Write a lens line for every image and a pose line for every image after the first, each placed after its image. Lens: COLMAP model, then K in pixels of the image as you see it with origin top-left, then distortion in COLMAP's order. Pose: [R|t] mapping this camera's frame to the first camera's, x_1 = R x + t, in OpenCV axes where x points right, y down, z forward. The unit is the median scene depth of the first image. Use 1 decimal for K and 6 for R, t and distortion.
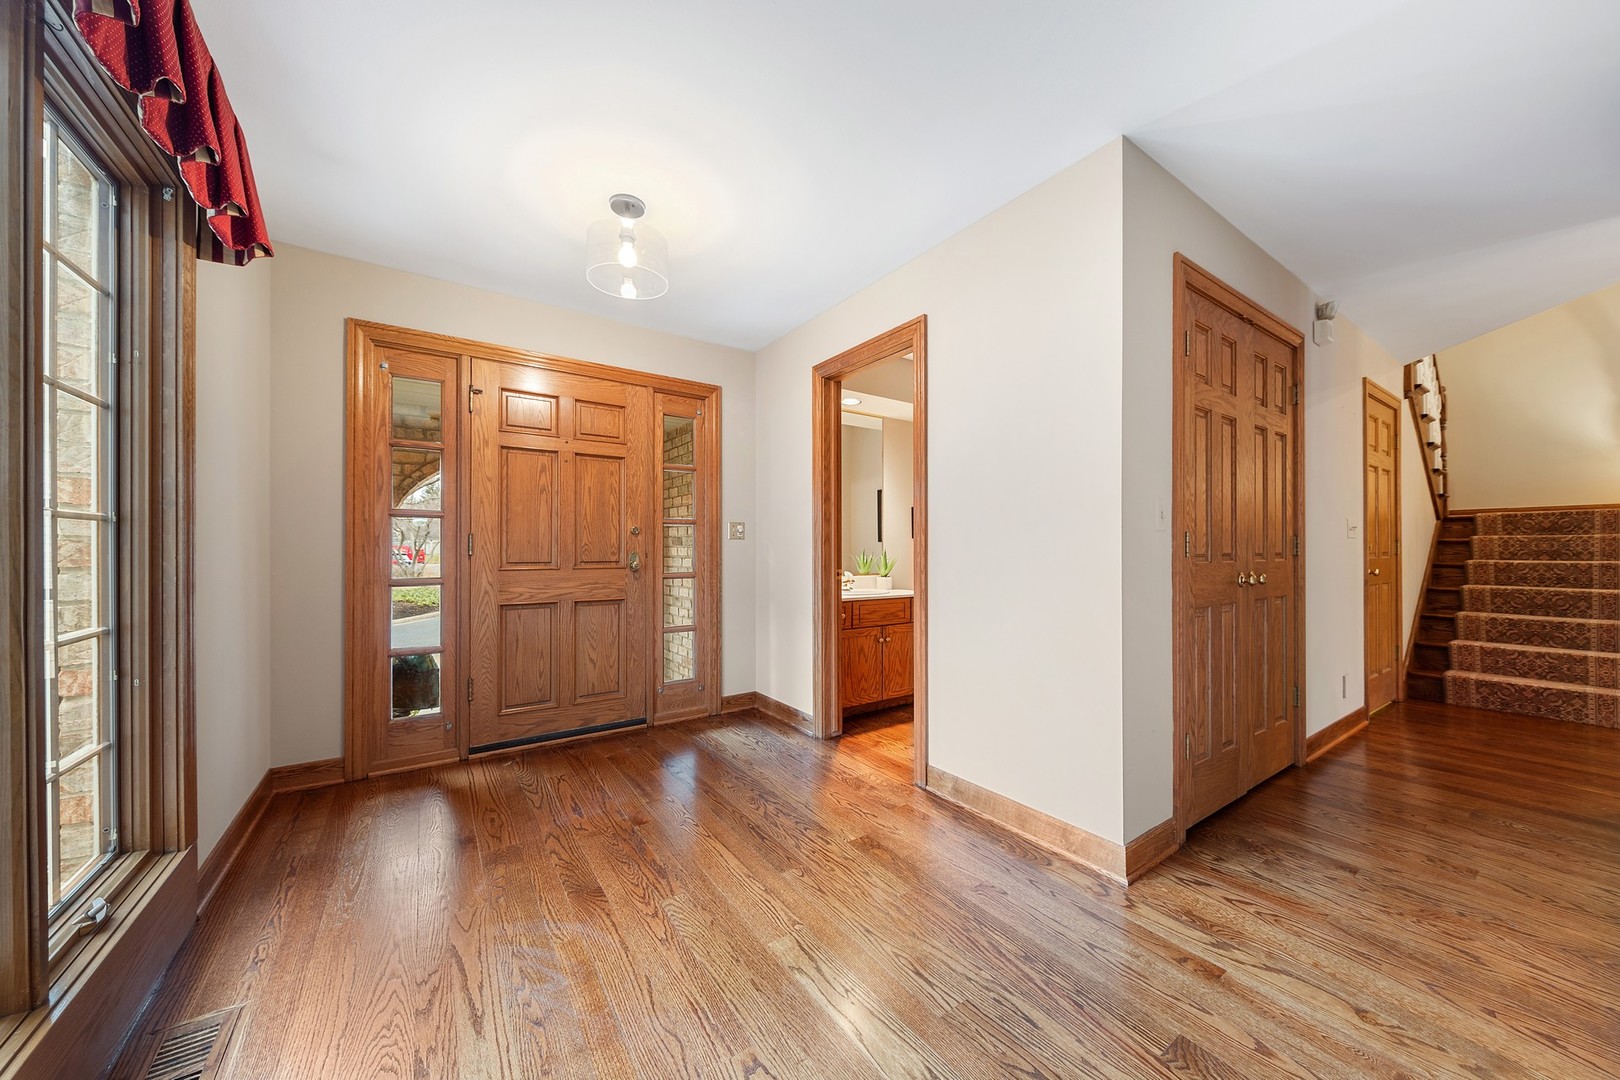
lens RADIAL K [[590.0, 0, 814.2], [0, 590.0, 546.4], [0, 0, 1]] dist [0.001260, 0.000073]
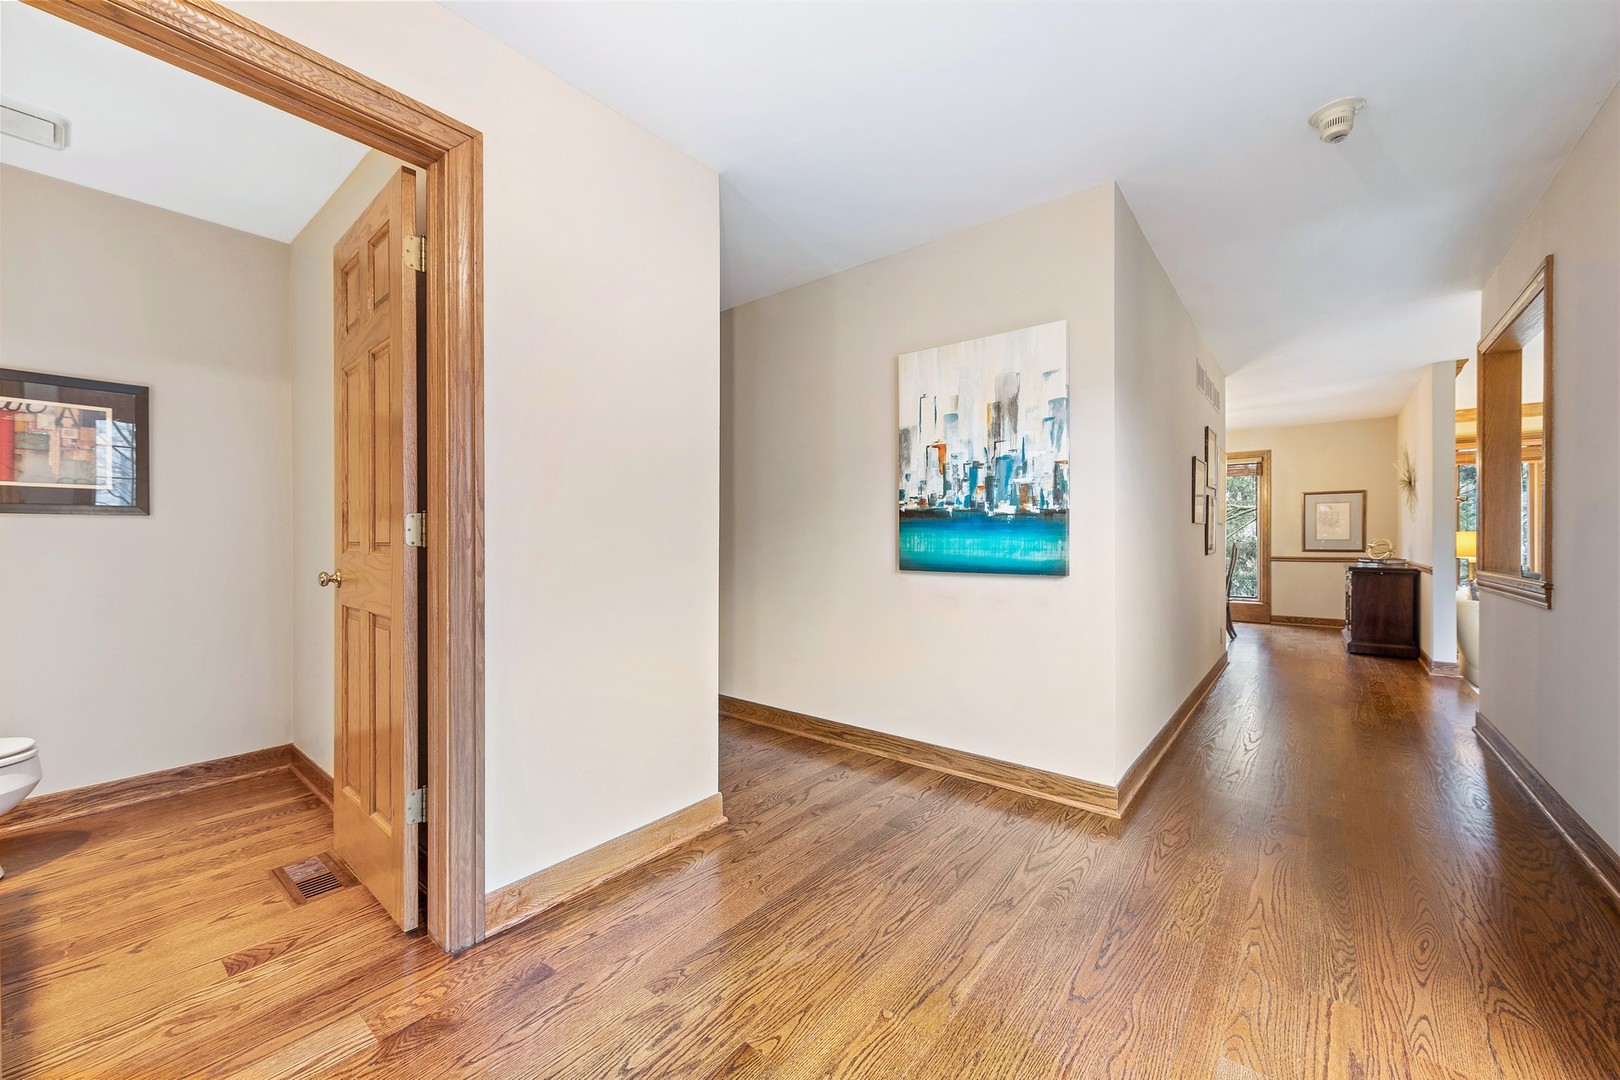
lens RADIAL K [[635.7, 0, 812.6], [0, 635.7, 539.6], [0, 0, 1]] dist [0.006778, 0.000098]
pose [[-0.308795, -0.005095, 0.951115, -0.924731], [-0.004974, 0.999981, 0.003742, 0.008734], [-0.951116, -0.003575, -0.308815, 1.565988]]
